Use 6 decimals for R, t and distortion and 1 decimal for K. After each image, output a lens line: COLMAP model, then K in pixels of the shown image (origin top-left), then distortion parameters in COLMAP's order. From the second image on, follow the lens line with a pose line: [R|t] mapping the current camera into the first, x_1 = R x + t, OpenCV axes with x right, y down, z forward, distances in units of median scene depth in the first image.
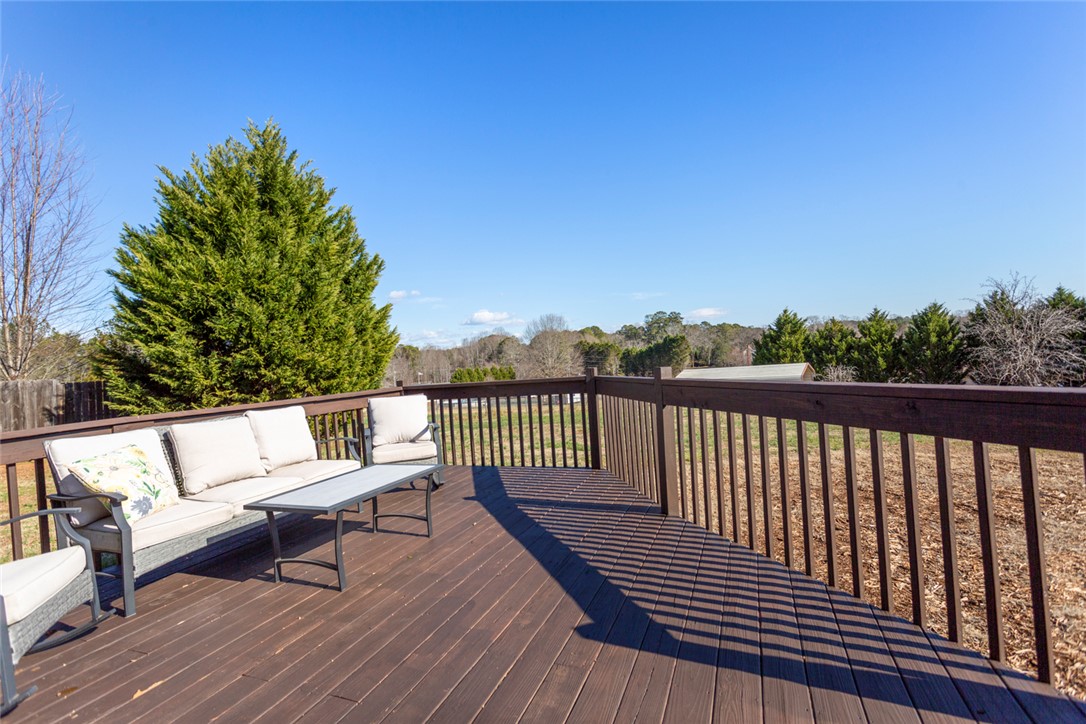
lens RADIAL K [[517.3, 0, 543.0], [0, 517.3, 362.0], [0, 0, 1]] dist [0.001841, 0.000145]
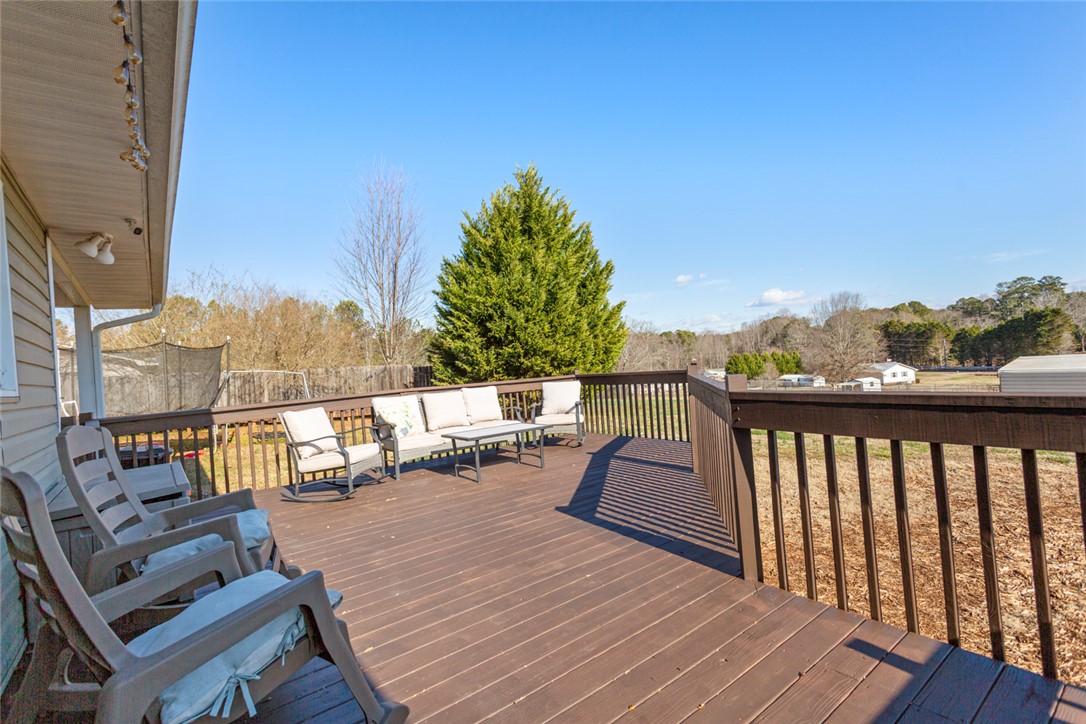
lens RADIAL K [[517.3, 0, 543.0], [0, 517.3, 362.0], [0, 0, 1]] dist [0.001841, 0.000145]
pose [[0.861872, 0.006457, -0.507085, 0.172145], [0.008294, 0.999606, 0.026824, -0.011766], [0.507058, -0.027324, 0.861479, -0.113528]]
